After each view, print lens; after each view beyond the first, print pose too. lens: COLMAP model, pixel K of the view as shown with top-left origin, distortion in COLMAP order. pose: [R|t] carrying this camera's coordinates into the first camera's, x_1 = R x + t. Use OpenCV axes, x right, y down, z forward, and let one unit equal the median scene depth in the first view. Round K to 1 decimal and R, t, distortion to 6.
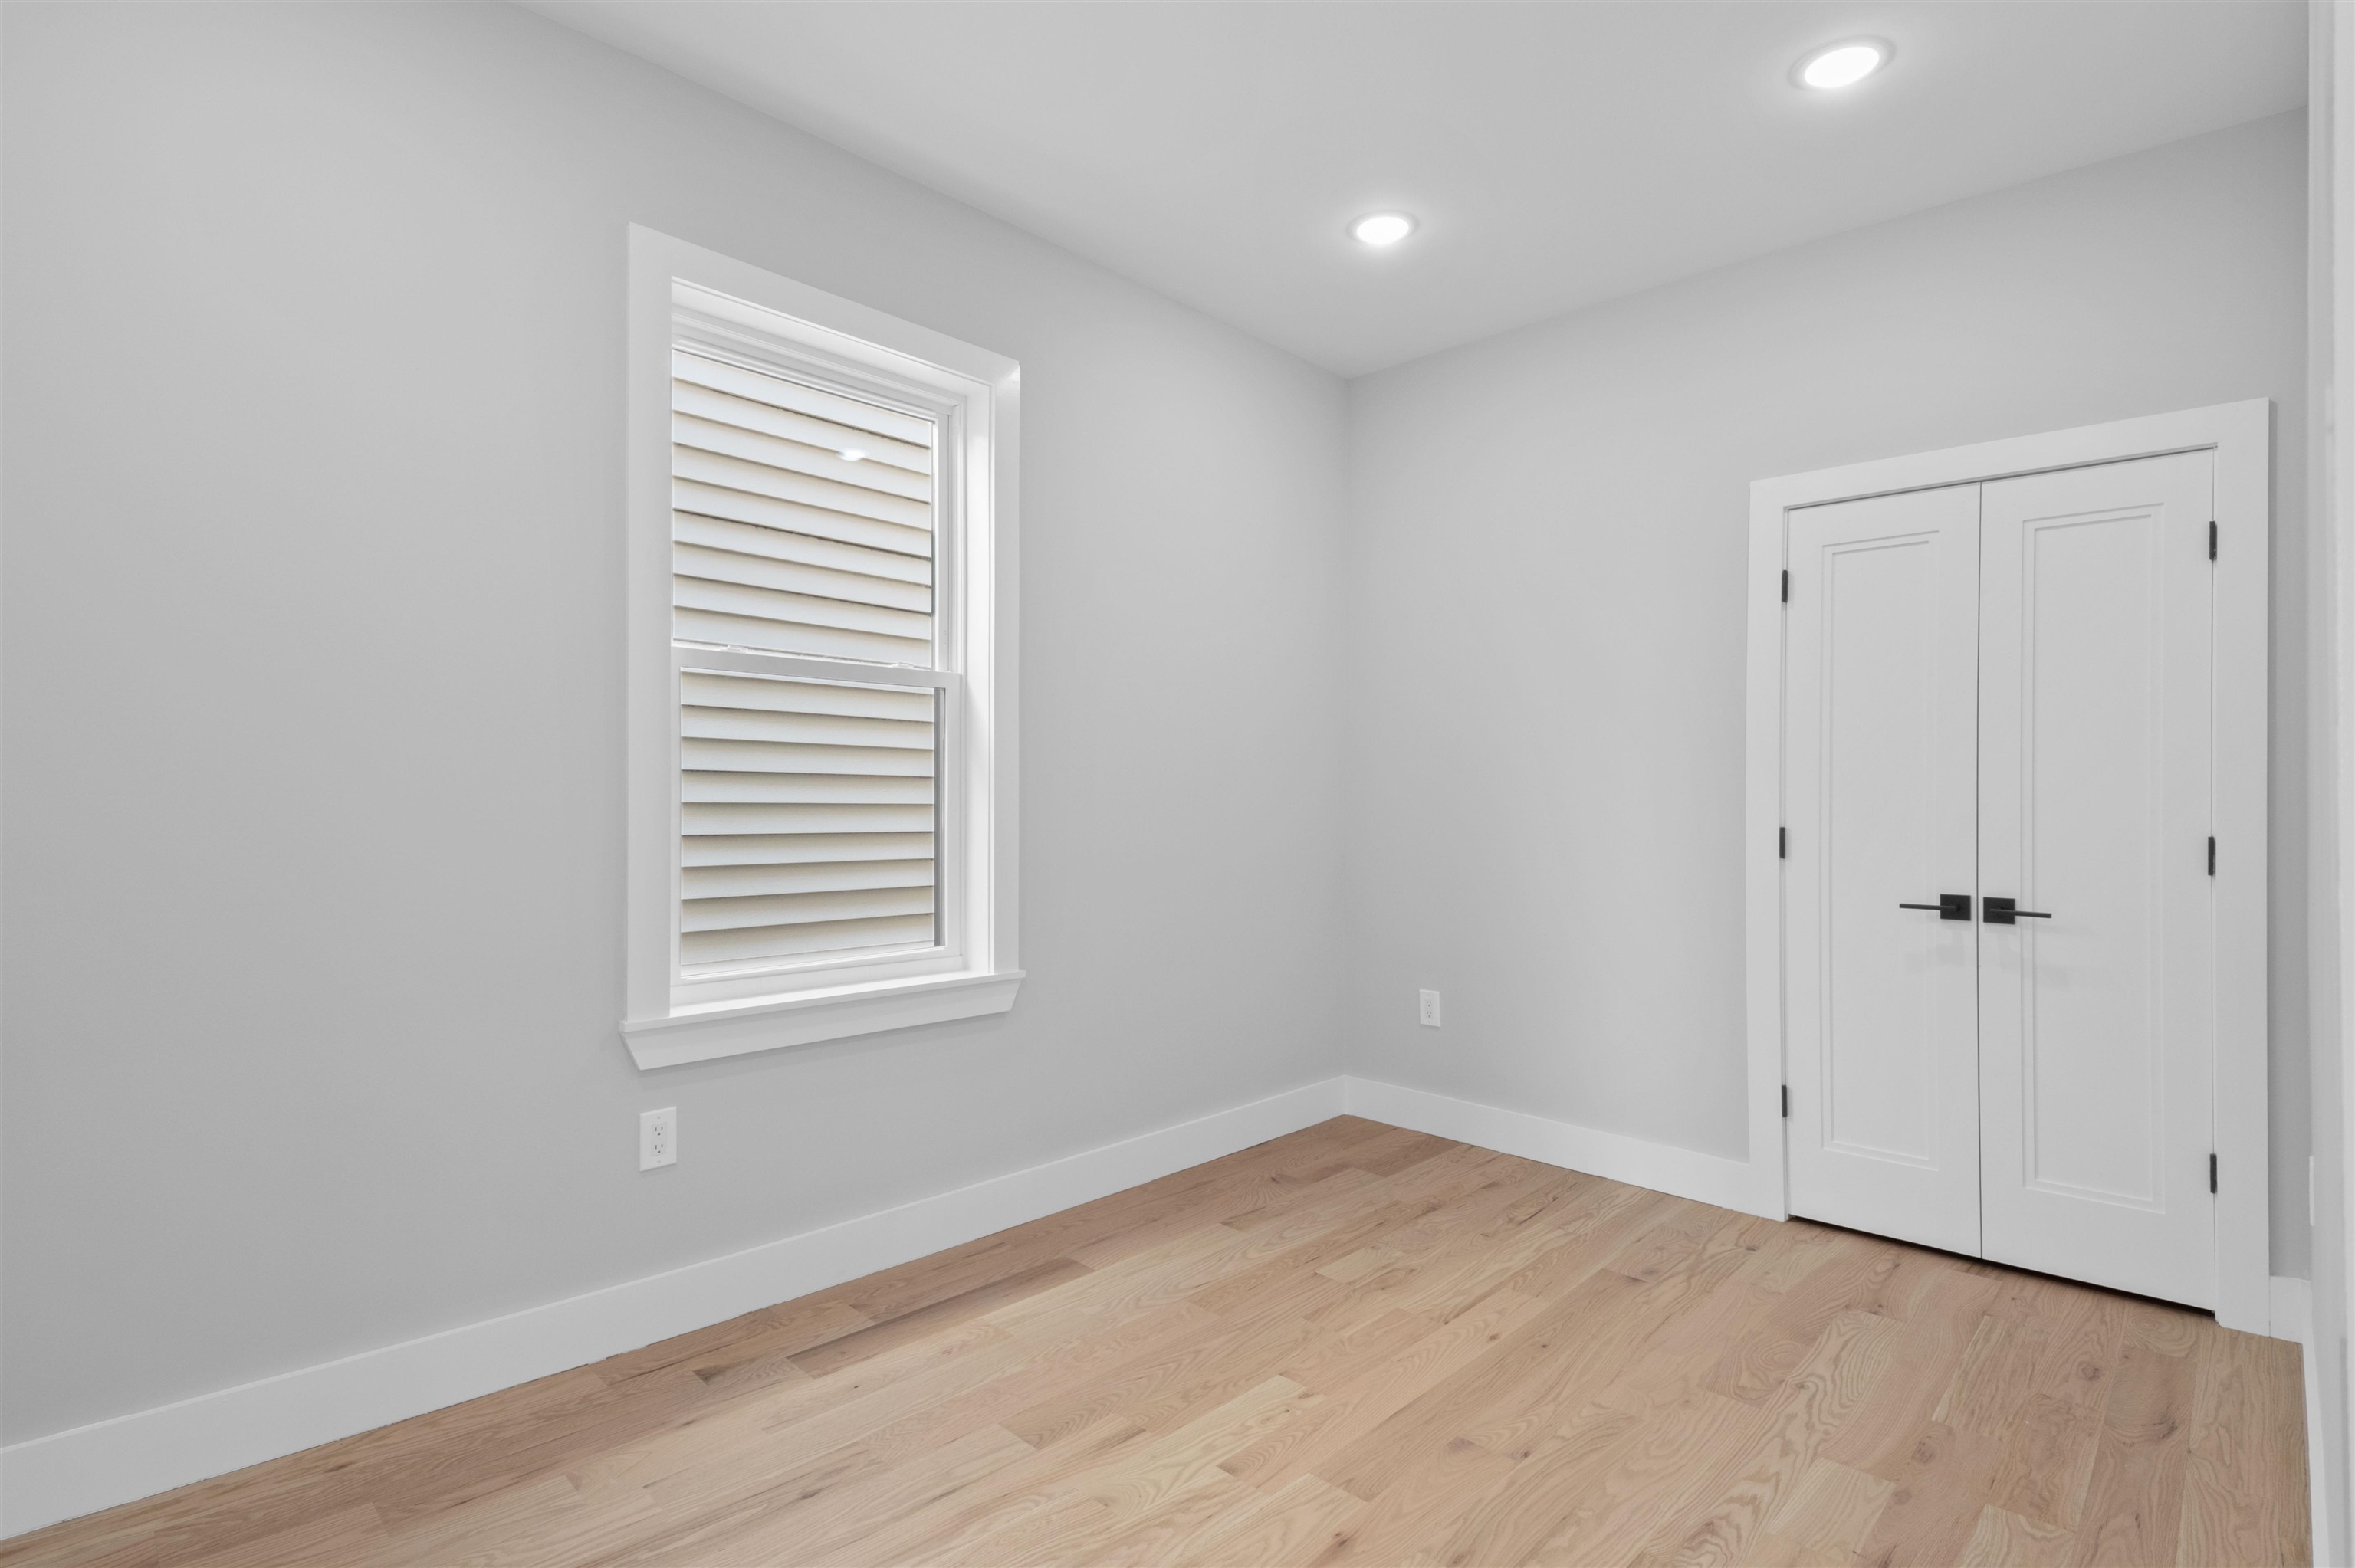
lens RADIAL K [[1118.6, 0, 1178.2], [0, 1118.6, 789.1], [0, 0, 1]] dist [0.030778, -0.032424]
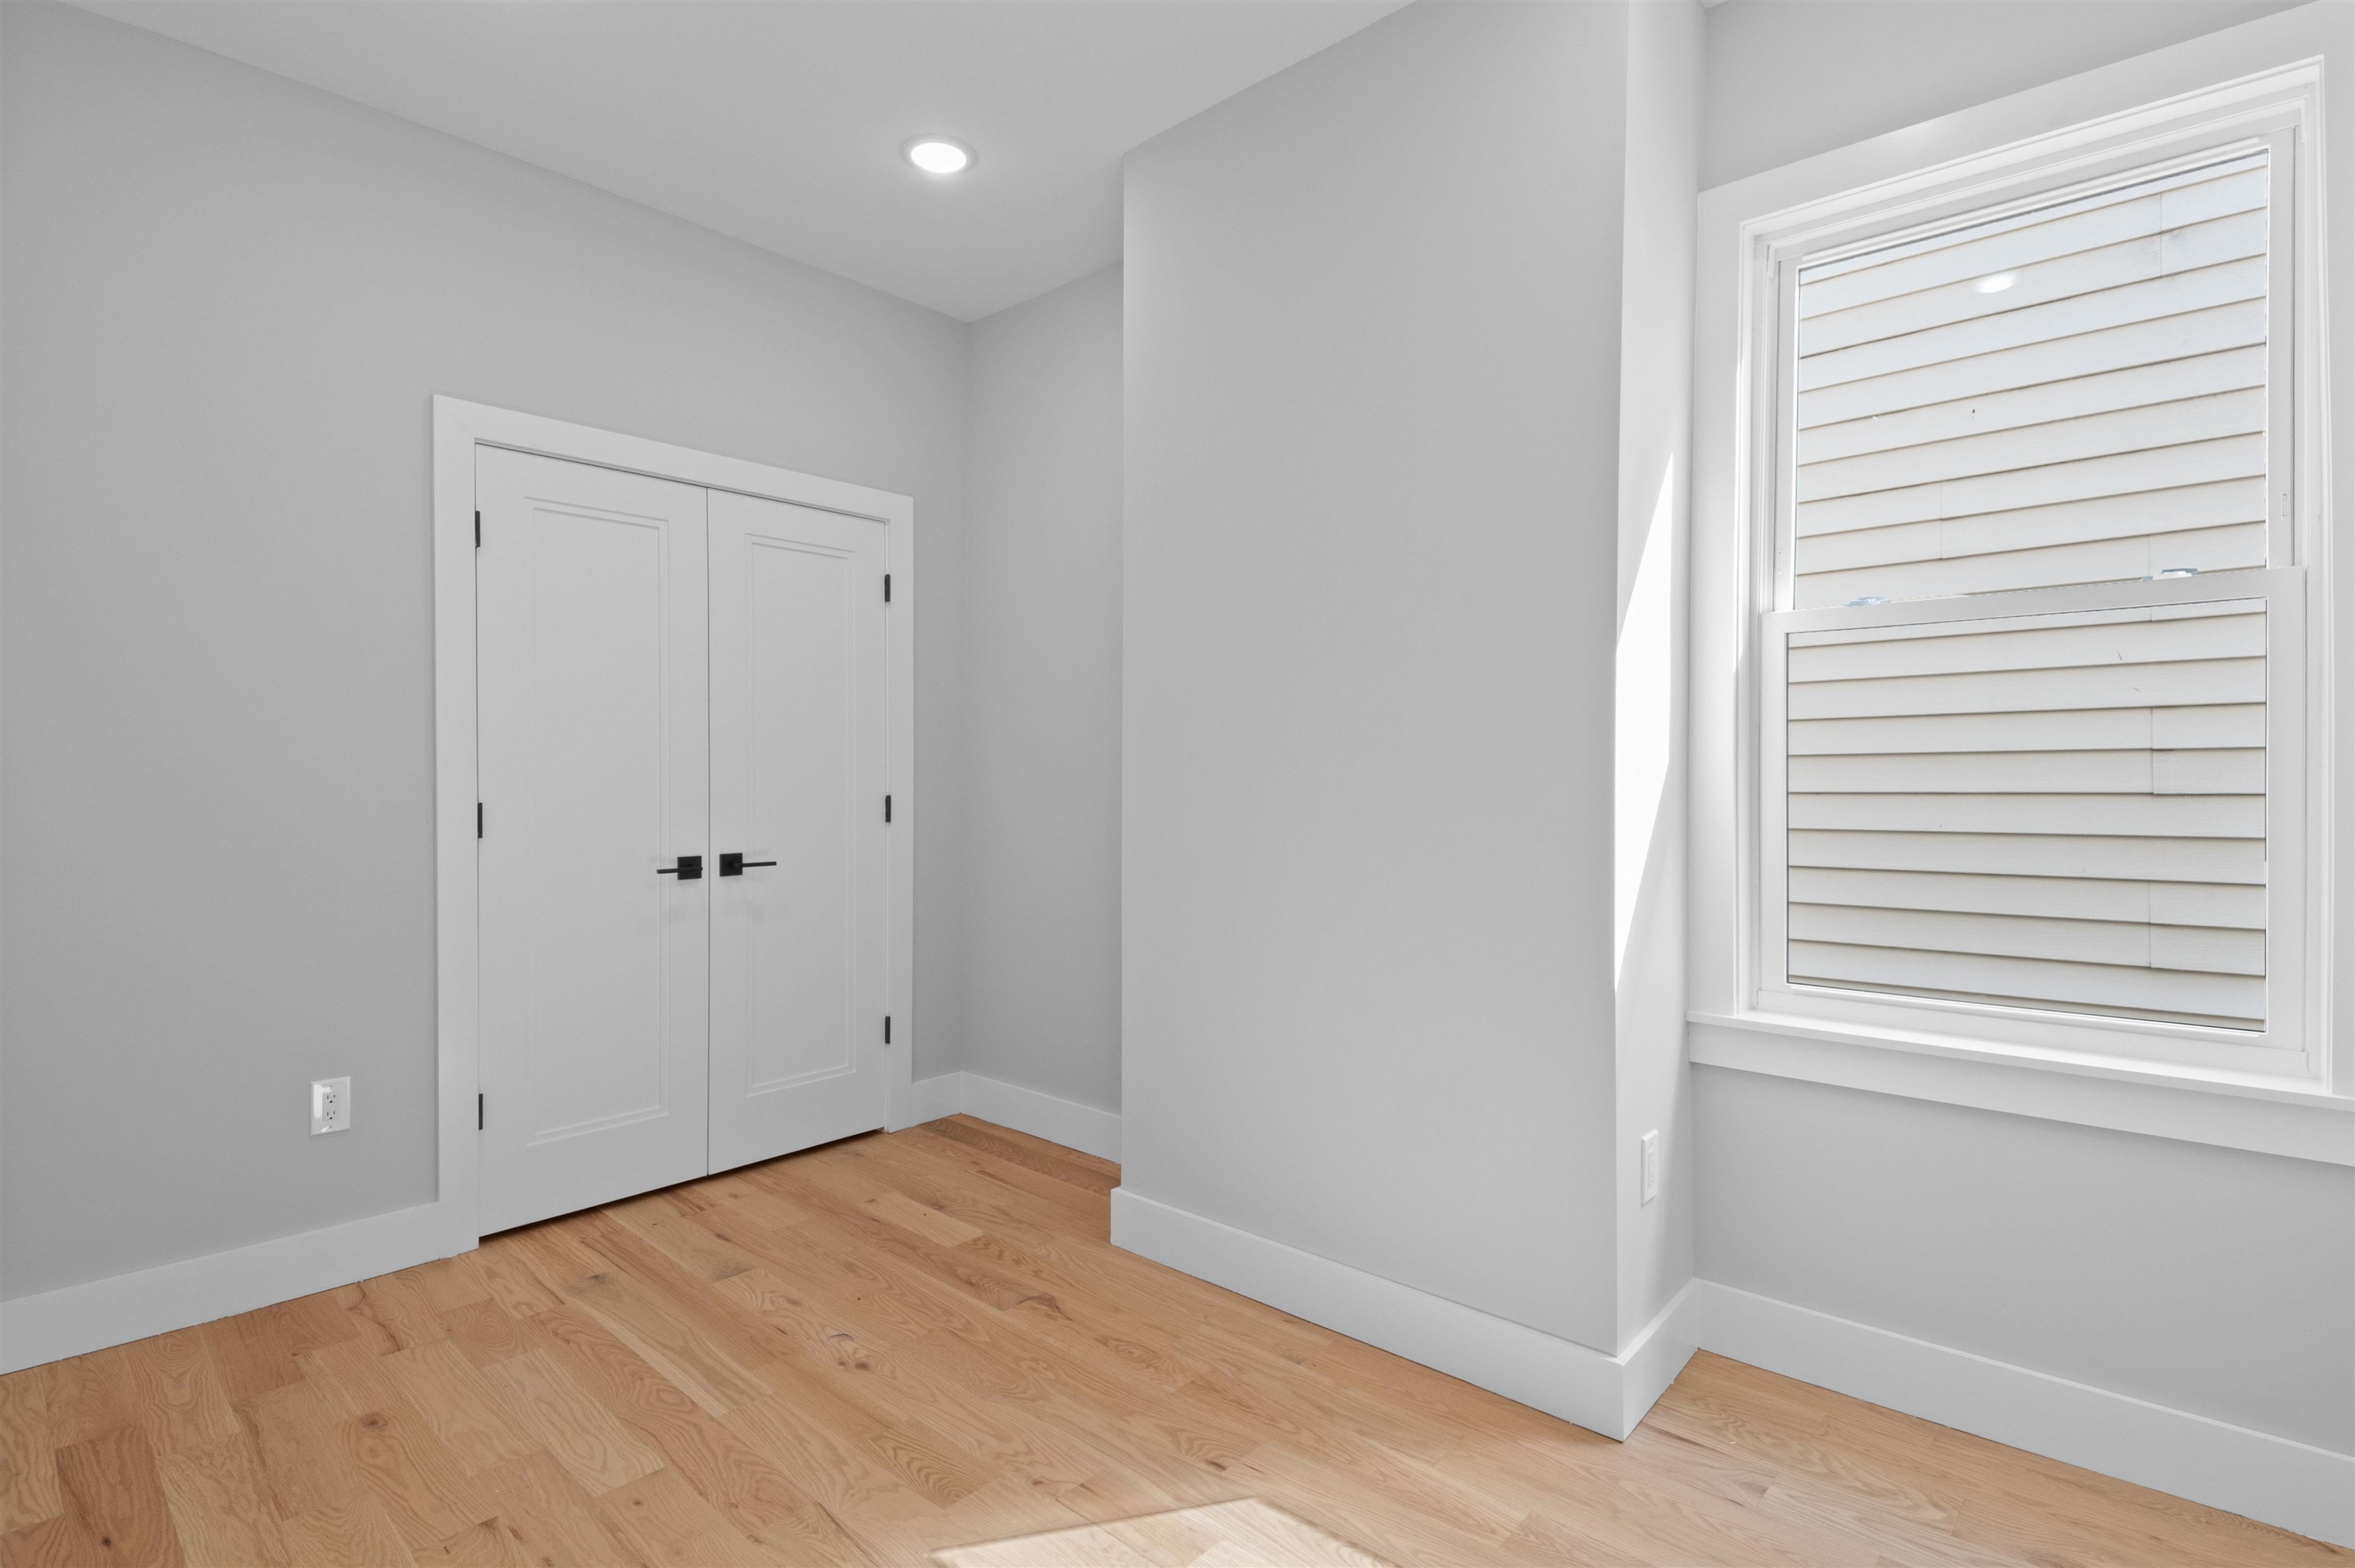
lens RADIAL K [[1118.6, 0, 1178.2], [0, 1118.6, 789.1], [0, 0, 1]] dist [0.030778, -0.032424]
pose [[-0.063604, -0.022655, 0.997718, -0.440453], [0.000499, 0.999741, 0.022733, 0.003083], [-0.997975, 0.001944, -0.063576, 0.590211]]
